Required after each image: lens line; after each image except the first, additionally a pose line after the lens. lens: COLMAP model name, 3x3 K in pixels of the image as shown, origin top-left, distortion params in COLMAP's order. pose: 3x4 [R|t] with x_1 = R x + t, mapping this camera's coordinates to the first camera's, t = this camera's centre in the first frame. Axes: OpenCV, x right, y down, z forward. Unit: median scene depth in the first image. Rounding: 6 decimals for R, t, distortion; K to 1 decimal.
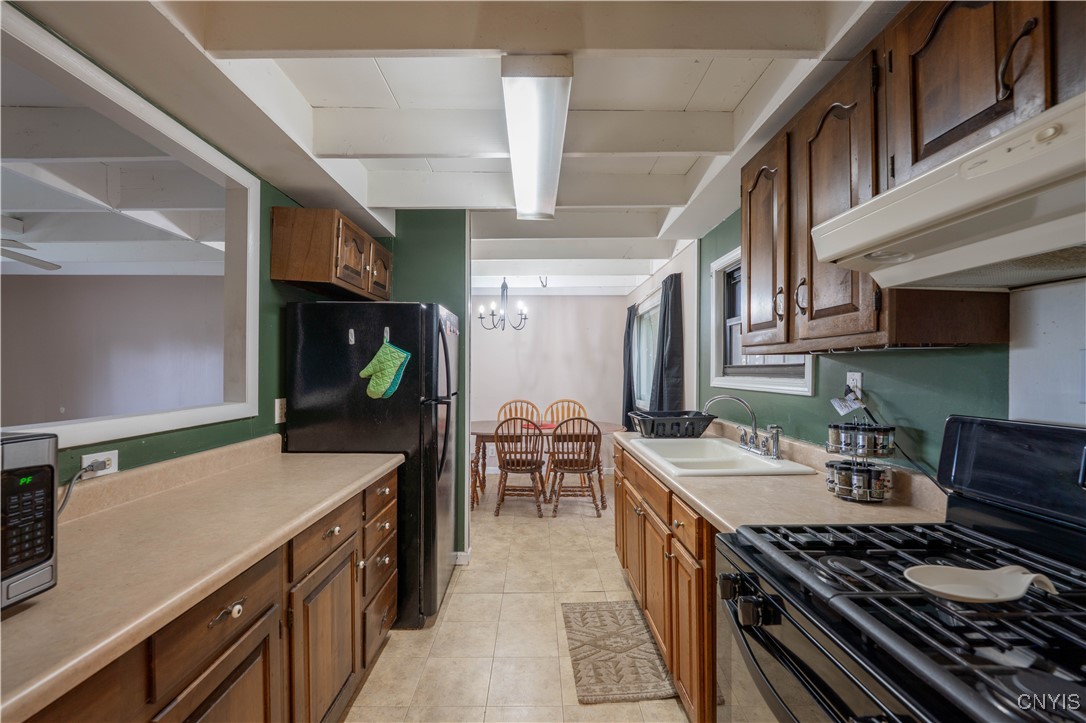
lens RADIAL K [[463.9, 0, 511.1], [0, 463.9, 362.1], [0, 0, 1]] dist [-0.009868, -0.001379]
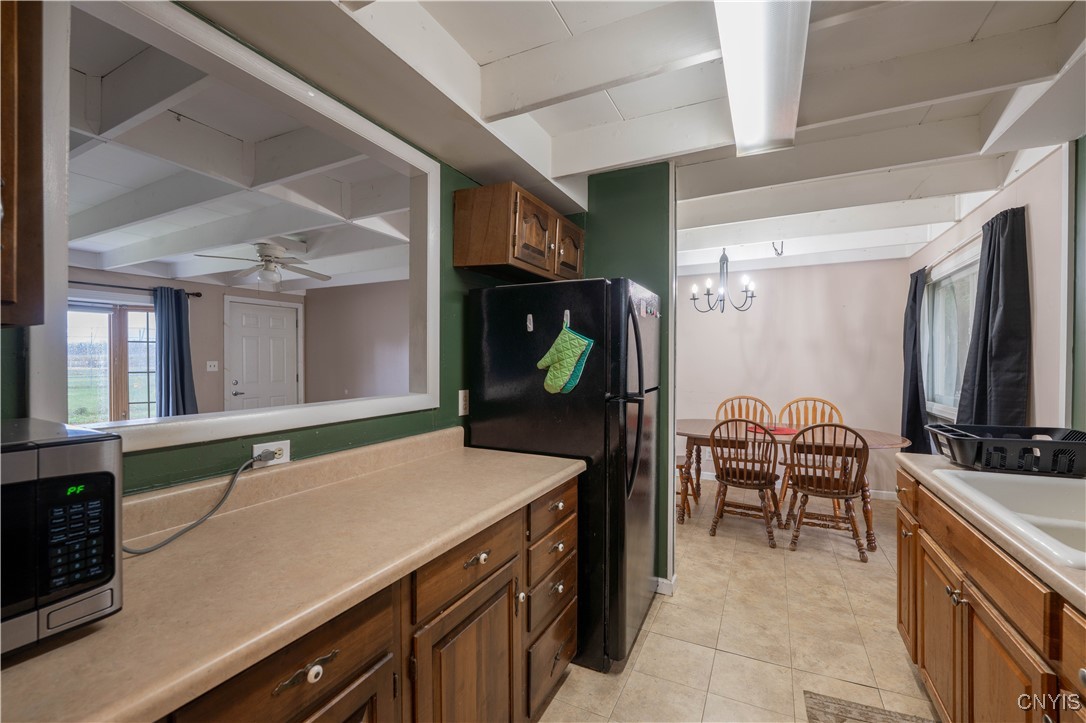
lens RADIAL K [[463.9, 0, 511.1], [0, 463.9, 362.1], [0, 0, 1]] dist [-0.009868, -0.001379]
pose [[0.898498, 0.000633, -0.438977, 0.014003], [0.008539, 0.999785, 0.018919, 0.003340], [0.438895, -0.020748, 0.898299, 0.179886]]
